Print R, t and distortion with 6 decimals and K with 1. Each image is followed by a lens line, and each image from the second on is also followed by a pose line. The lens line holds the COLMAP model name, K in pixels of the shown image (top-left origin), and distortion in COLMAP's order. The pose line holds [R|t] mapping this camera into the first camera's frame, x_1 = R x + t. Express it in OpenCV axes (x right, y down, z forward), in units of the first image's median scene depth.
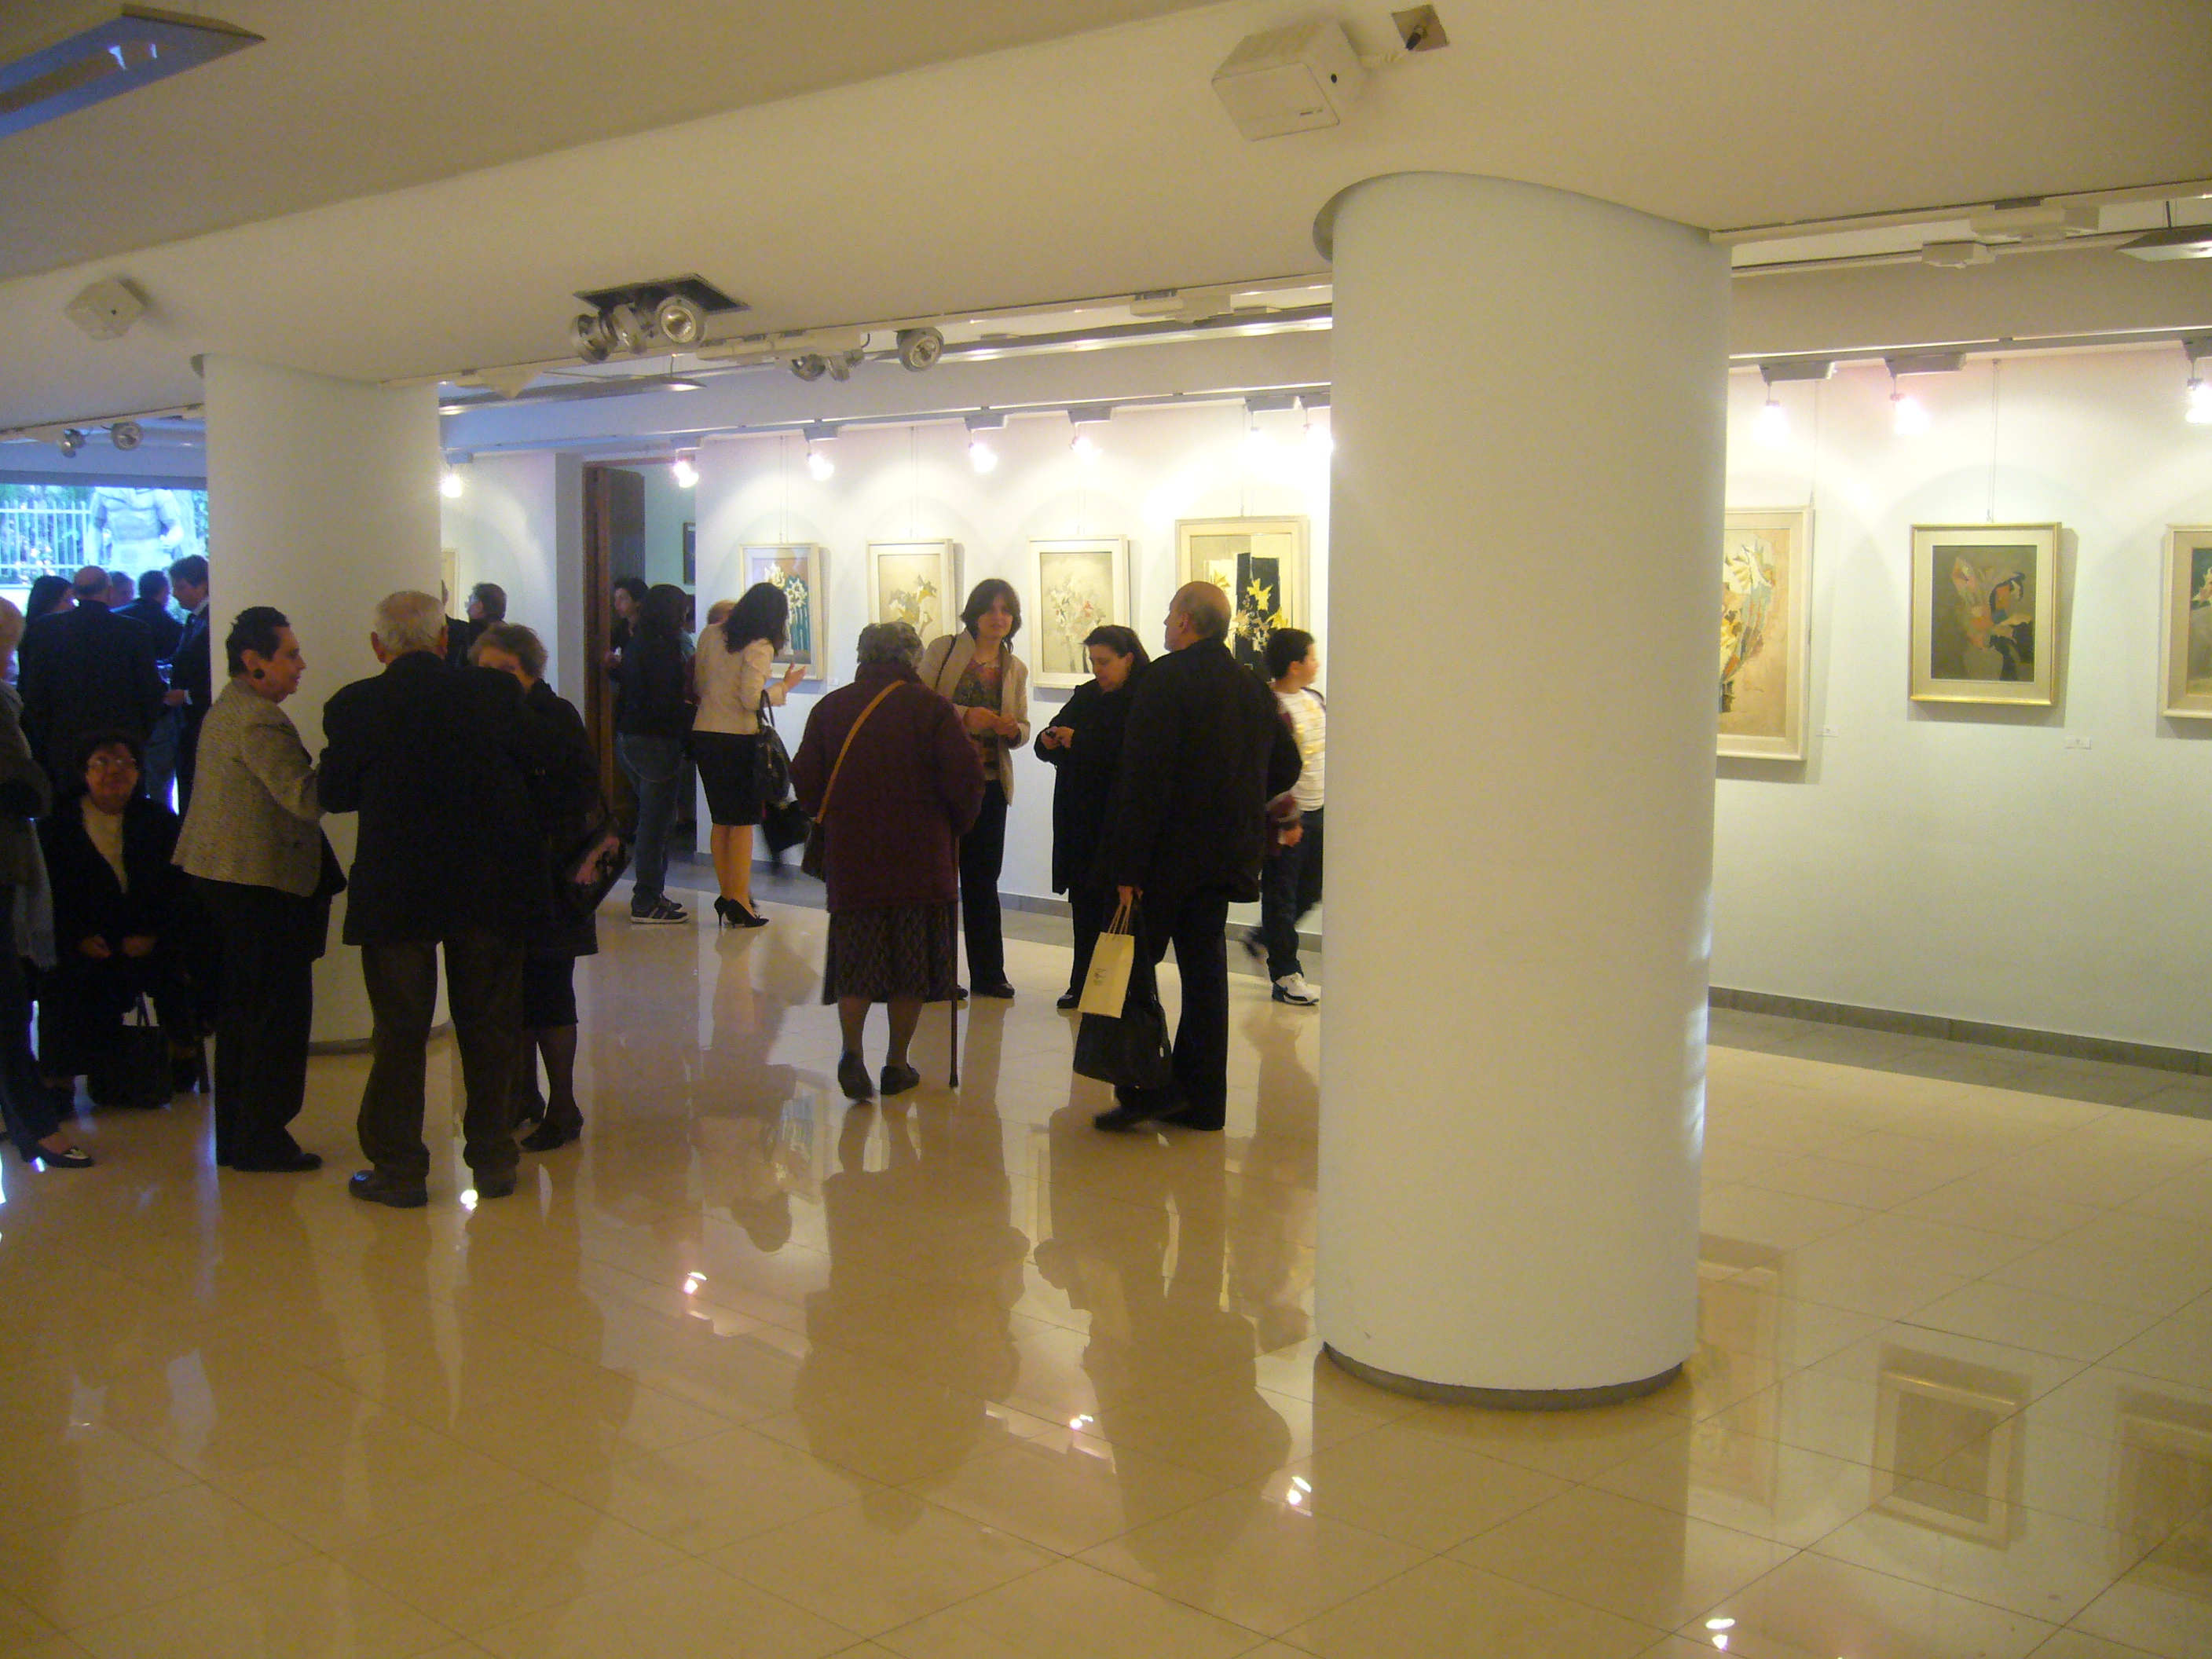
lens RADIAL K [[2339.2, 0, 1106.0], [0, 2339.2, 829.5], [0, 0, 1]] dist [-0.058465, 0.011106]
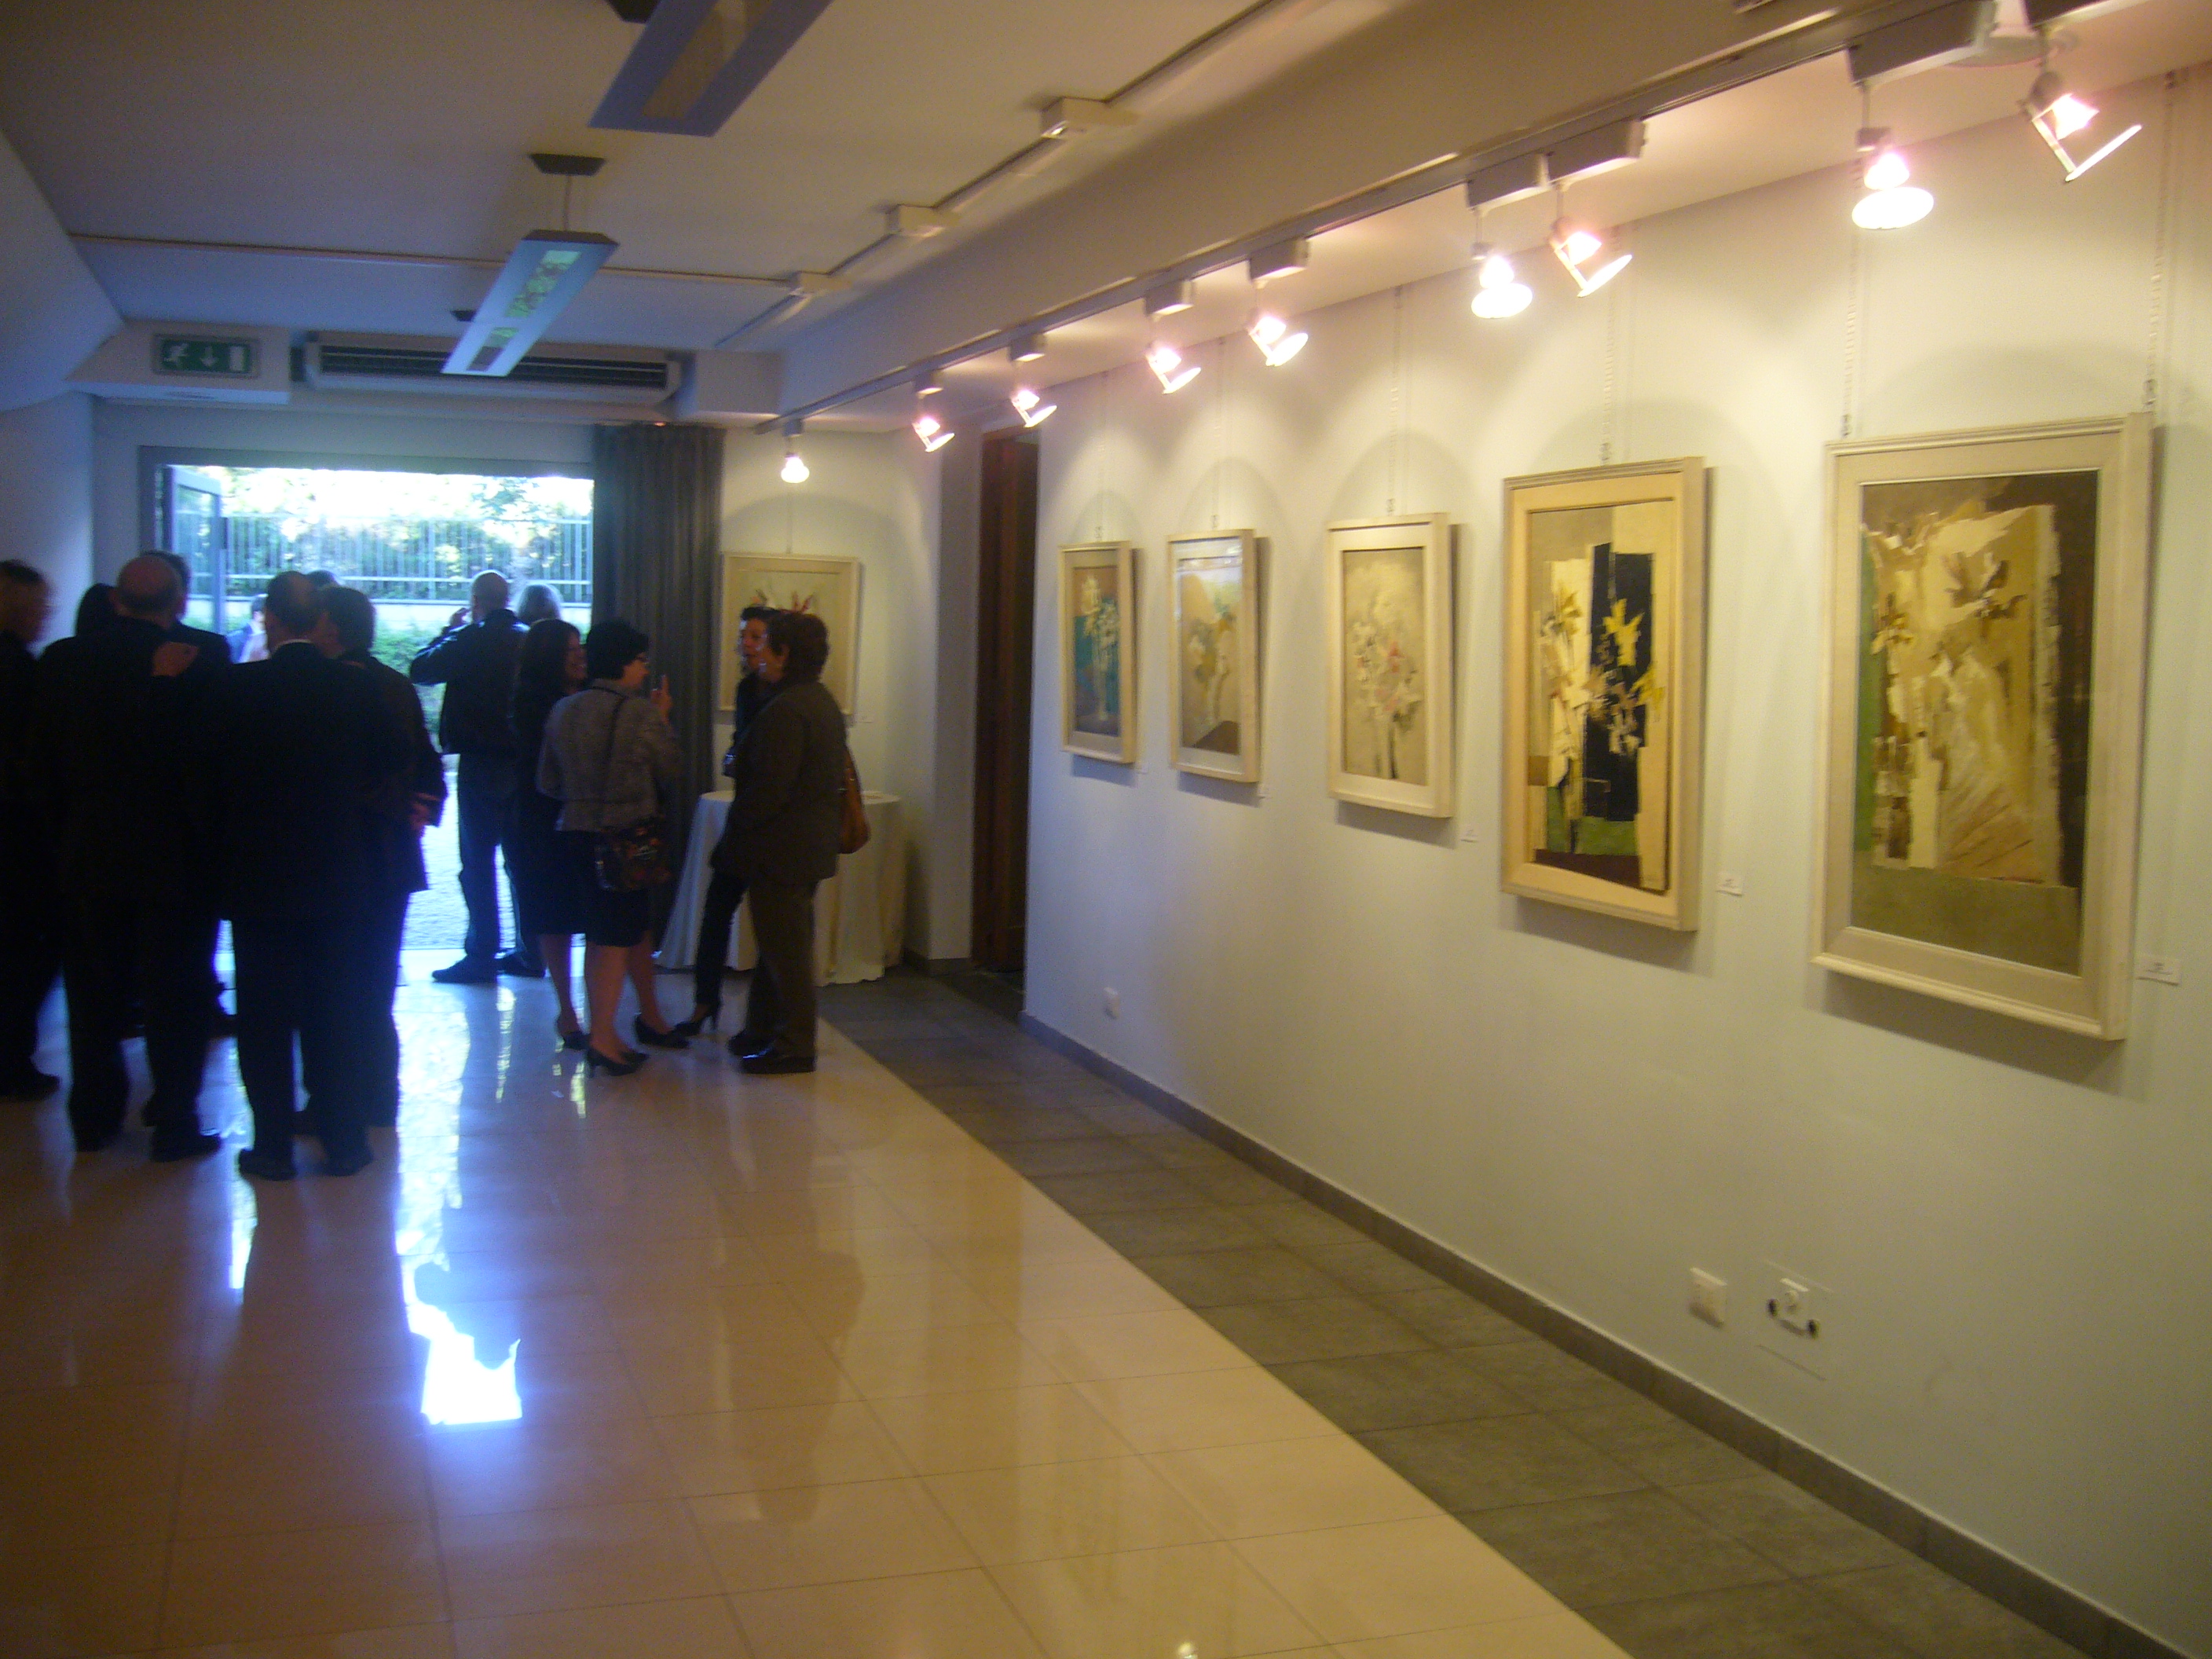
lens RADIAL K [[2339.2, 0, 1106.0], [0, 2339.2, 829.5], [0, 0, 1]] dist [-0.058465, 0.011106]
pose [[0.886723, 0.055074, -0.459009, 0.226442], [-0.063452, 0.997981, -0.002835, -0.063899], [0.457926, 0.031639, 0.888427, 0.644934]]
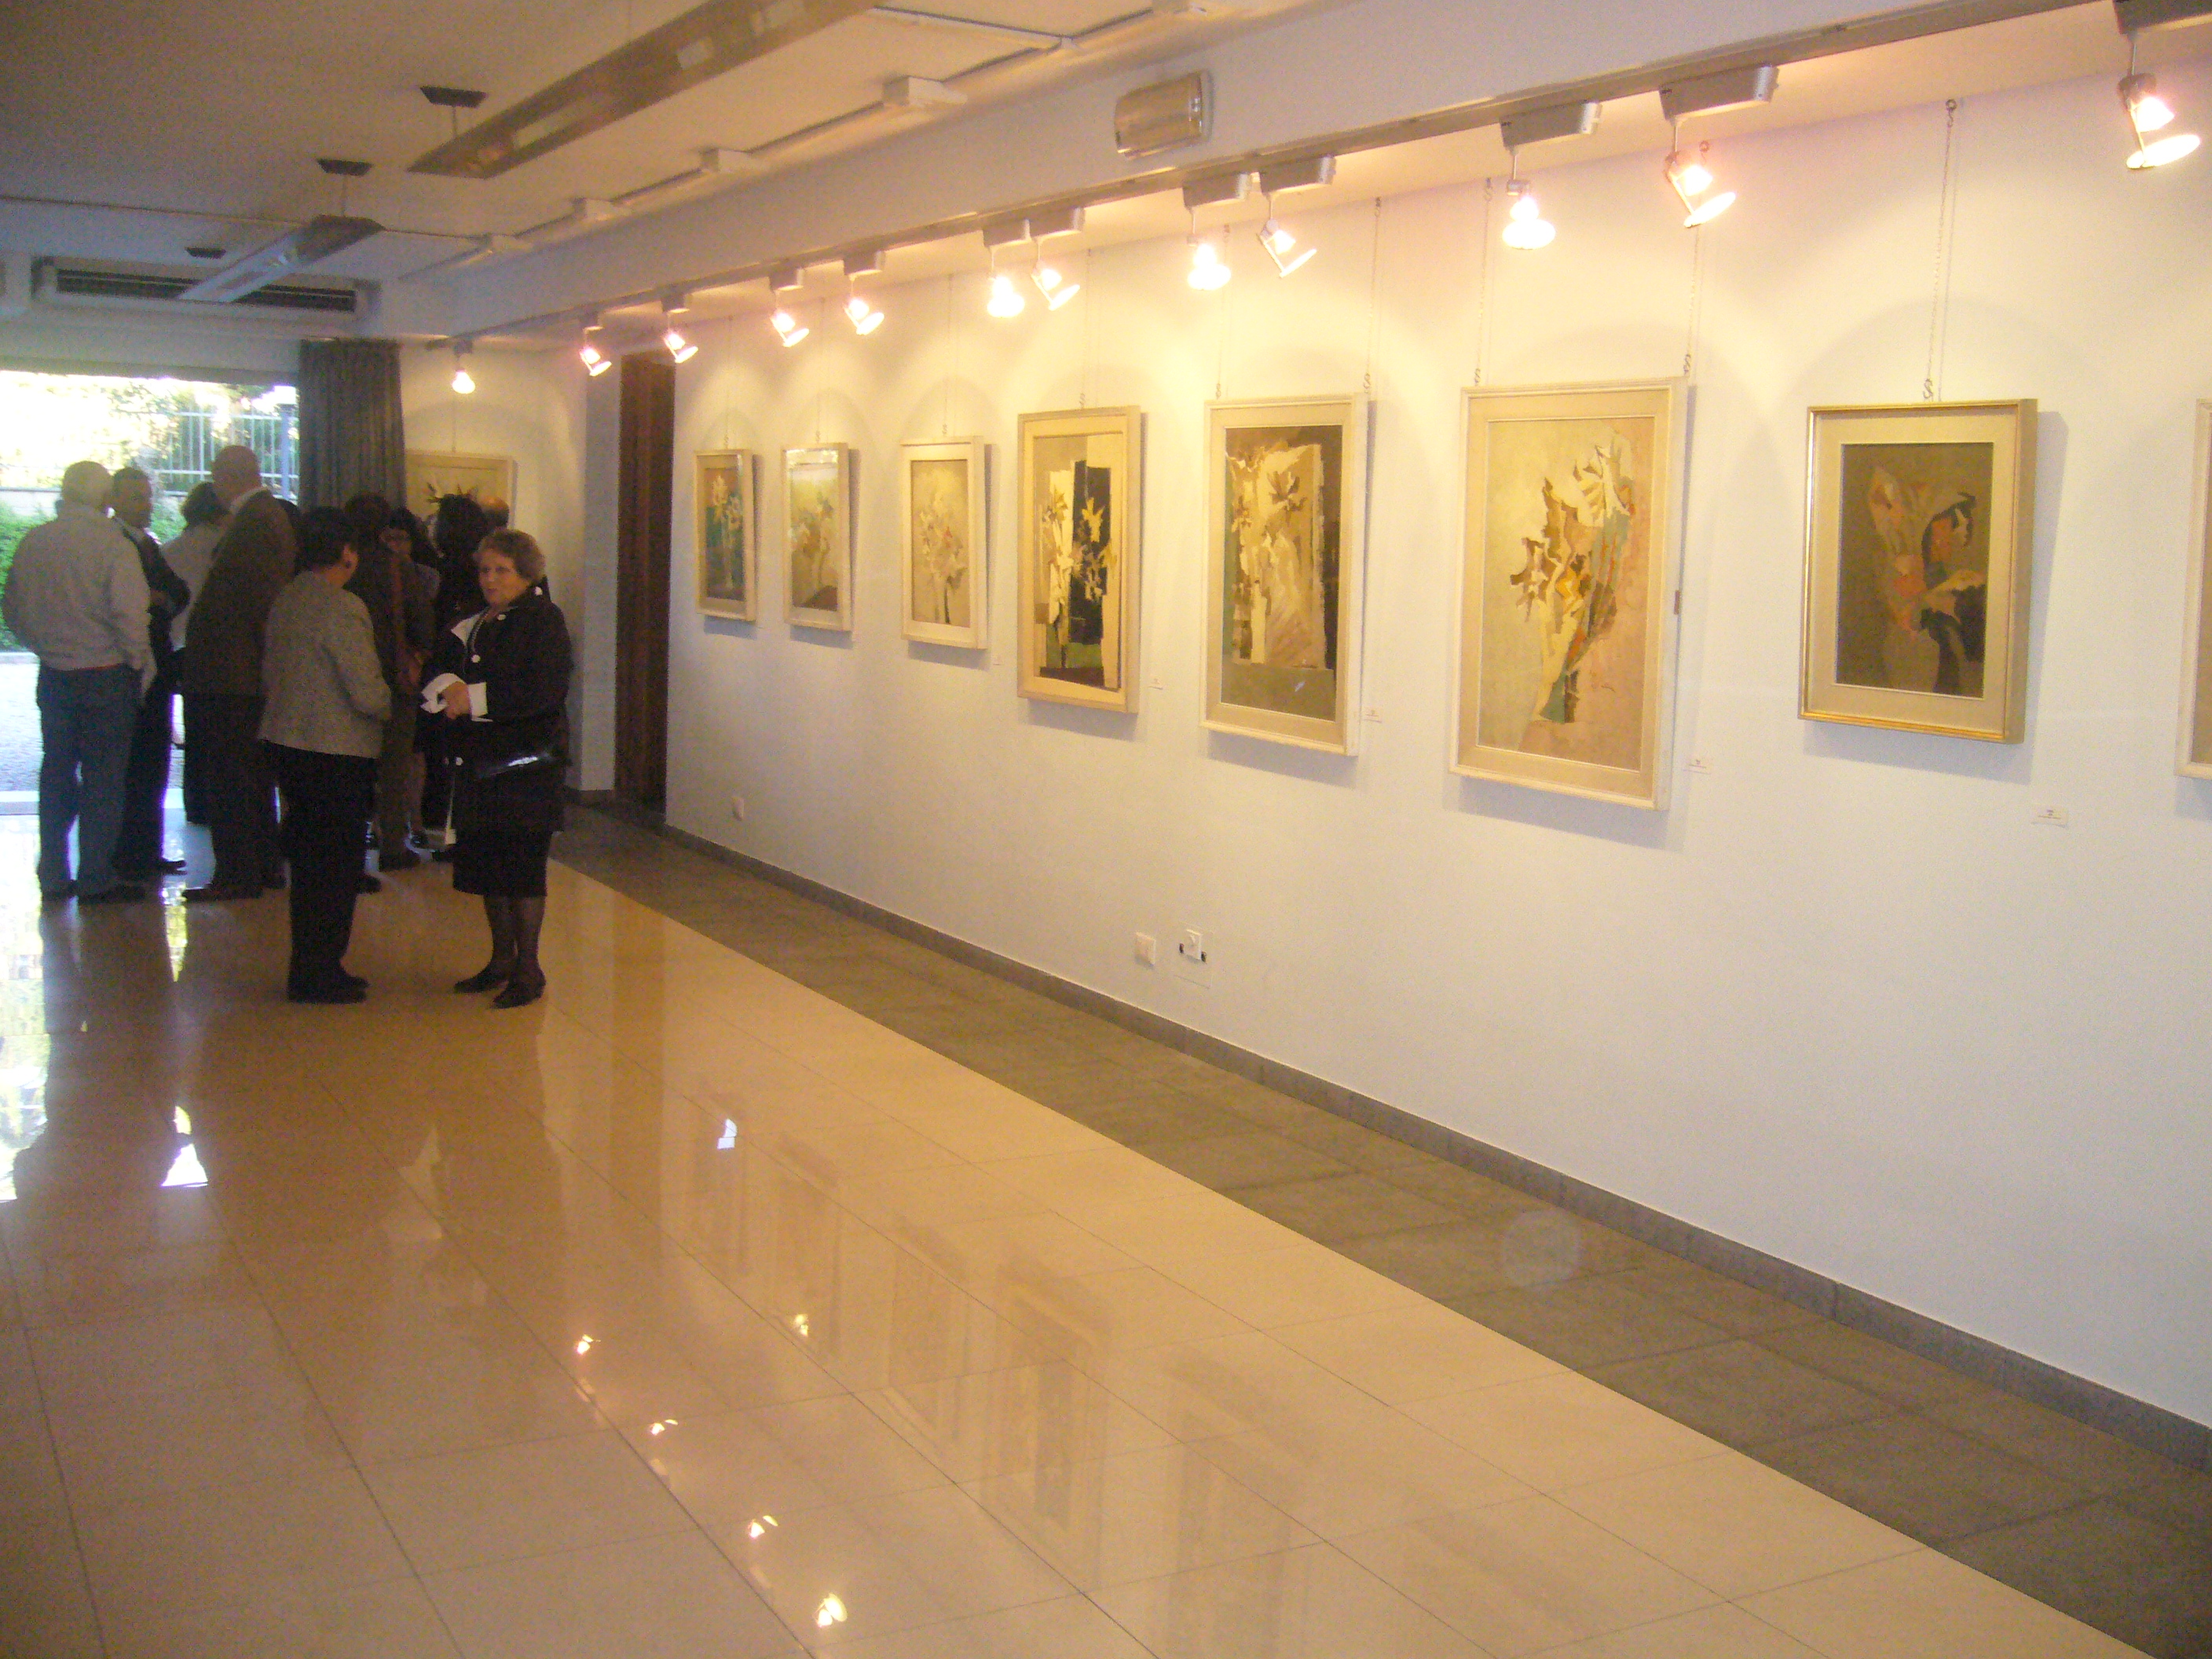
lens RADIAL K [[2339.2, 0, 1106.0], [0, 2339.2, 829.5], [0, 0, 1]] dist [-0.058465, 0.011106]
pose [[0.952651, 0.066953, -0.296604, 0.340186], [-0.061165, 0.997713, 0.028763, -0.033089], [0.297852, -0.009259, 0.954567, 0.388901]]
